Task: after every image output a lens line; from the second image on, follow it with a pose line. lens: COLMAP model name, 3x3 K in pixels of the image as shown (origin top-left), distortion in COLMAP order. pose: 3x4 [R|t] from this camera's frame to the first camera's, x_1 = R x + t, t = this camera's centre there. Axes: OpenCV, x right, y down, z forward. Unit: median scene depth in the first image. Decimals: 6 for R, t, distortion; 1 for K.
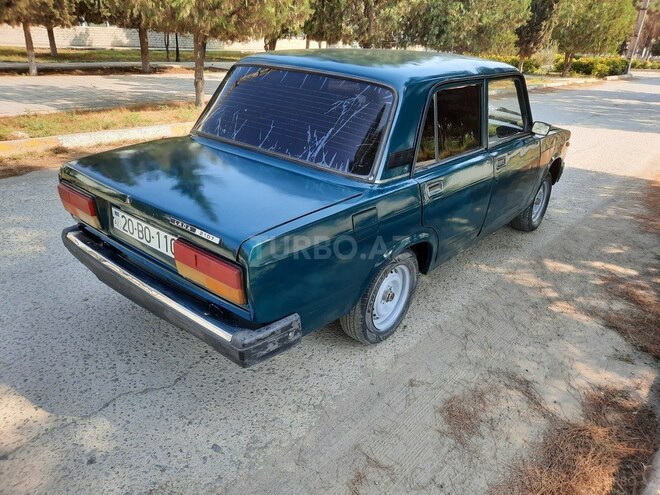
lens RADIAL K [[482.6, 0, 327.4], [0, 482.6, 250.2], [0, 0, 1]] dist [0.025139, -0.012877]
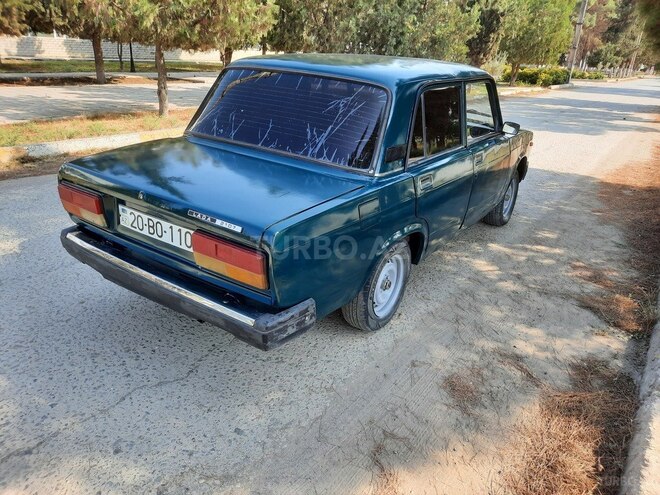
lens RADIAL K [[482.6, 0, 327.4], [0, 482.6, 250.2], [0, 0, 1]] dist [0.025139, -0.012877]
pose [[0.996007, -0.032430, 0.083179, -0.087469], [0.034107, 0.999241, -0.018825, 0.036066], [-0.082505, 0.021587, 0.996357, -0.041515]]
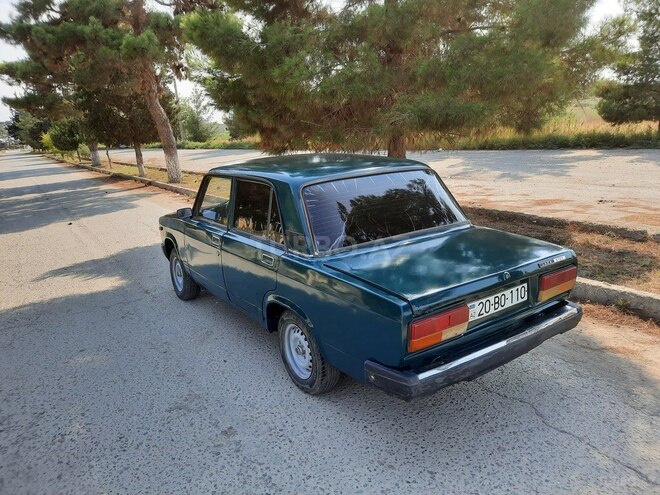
lens RADIAL K [[482.6, 0, 327.4], [0, 482.6, 250.2], [0, 0, 1]] dist [0.025139, -0.012877]
pose [[0.287037, -0.310318, 0.906263, -1.344799], [0.466406, 0.871633, 0.150737, -0.459693], [-0.836705, 0.379419, 0.394925, 0.703762]]
